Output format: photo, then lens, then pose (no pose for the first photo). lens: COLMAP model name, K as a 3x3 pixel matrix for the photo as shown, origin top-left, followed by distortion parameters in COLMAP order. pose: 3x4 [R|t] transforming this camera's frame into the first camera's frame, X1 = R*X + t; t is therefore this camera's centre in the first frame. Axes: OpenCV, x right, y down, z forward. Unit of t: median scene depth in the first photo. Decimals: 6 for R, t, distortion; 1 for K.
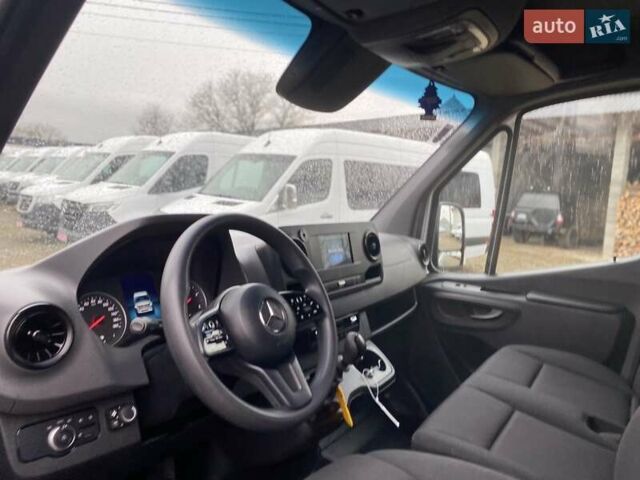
lens RADIAL K [[476.8, 0, 335.6], [0, 476.8, 223.7], [0, 0, 1]] dist [0.015969, -0.001449]
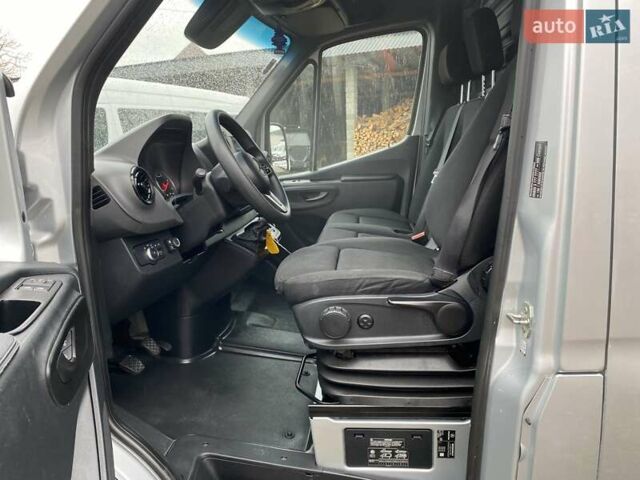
lens RADIAL K [[498.5, 0, 304.2], [0, 498.5, 230.9], [0, 0, 1]] dist [0.067072, -0.060221]
pose [[0.891043, -0.169600, 0.421044, -0.361538], [0.128578, 0.983890, 0.124213, 0.100443], [-0.435327, -0.056543, 0.898495, -0.327662]]
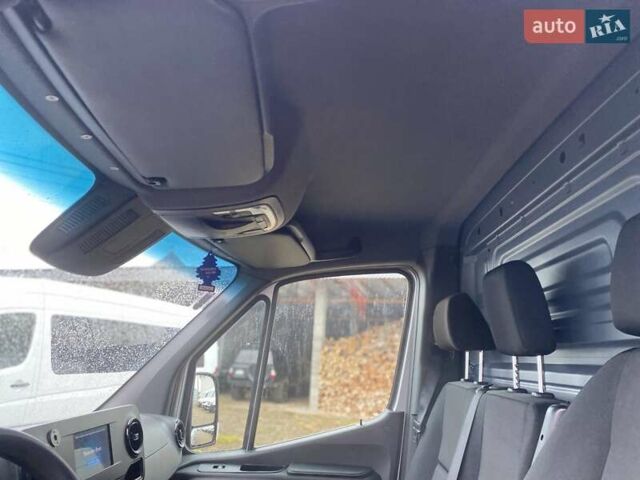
lens RADIAL K [[474.7, 0, 320.0], [0, 474.7, 240.0], [0, 0, 1]] dist [-0.001350, 0.003839]
pose [[0.849726, 0.101651, 0.517332, -0.089017], [0.047738, 0.962373, -0.267507, -0.037736], [-0.525059, 0.252004, 0.812901, 0.062116]]
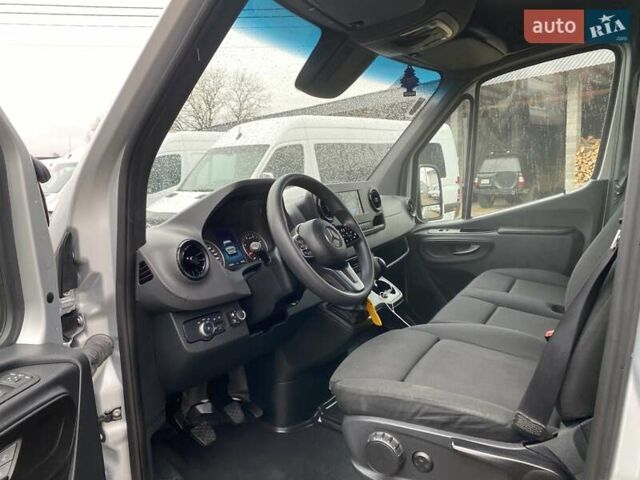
lens RADIAL K [[483.6, 0, 312.7], [0, 483.6, 229.6], [0, 0, 1]] dist [0.057762, -0.057098]
pose [[0.993610, -0.109698, 0.026565, -0.107919], [0.108745, 0.993453, 0.034996, 0.050799], [-0.030231, -0.031884, 0.999034, -0.241090]]
